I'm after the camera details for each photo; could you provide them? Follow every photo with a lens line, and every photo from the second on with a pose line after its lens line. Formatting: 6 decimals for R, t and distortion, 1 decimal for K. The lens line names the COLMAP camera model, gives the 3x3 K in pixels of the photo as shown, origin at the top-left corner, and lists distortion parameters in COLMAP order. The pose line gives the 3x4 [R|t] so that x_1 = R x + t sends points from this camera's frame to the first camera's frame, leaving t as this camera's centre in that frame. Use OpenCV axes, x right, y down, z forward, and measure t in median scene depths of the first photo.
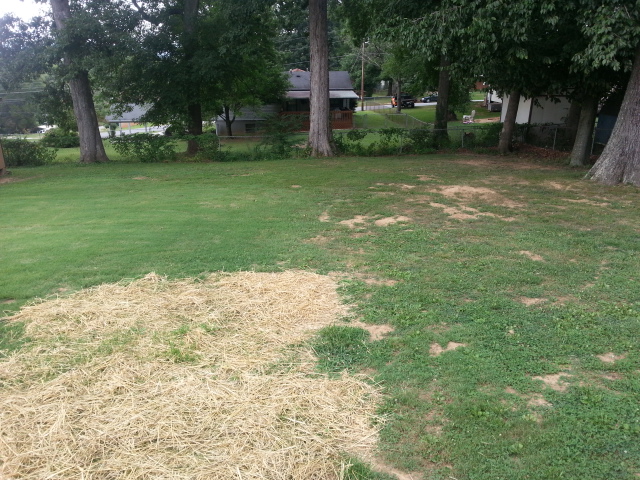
lens RADIAL K [[522.4, 0, 320.9], [0, 522.4, 238.2], [0, 0, 1]] dist [0.010420, -0.036422]
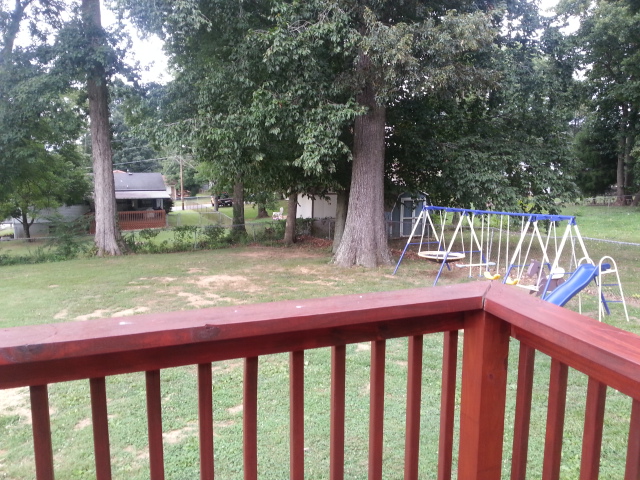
lens RADIAL K [[522.4, 0, 314.9], [0, 522.4, 230.9], [0, 0, 1]] dist [0.010420, -0.036422]
pose [[0.955613, -0.032977, 0.292775, 0.119940], [0.090094, 0.978824, -0.183813, 0.020690], [-0.280513, 0.202031, 0.938347, -0.066365]]
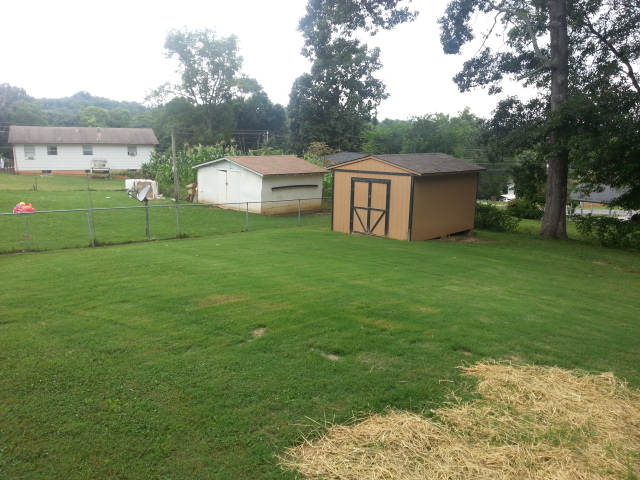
lens RADIAL K [[522.4, 0, 320.0], [0, 522.4, 237.4], [0, 0, 1]] dist [0.010420, -0.036422]
pose [[0.677282, 0.171909, -0.715357, -0.025954], [-0.270376, 0.962438, -0.024700, -0.000447], [0.684241, 0.210144, 0.698322, -0.008426]]
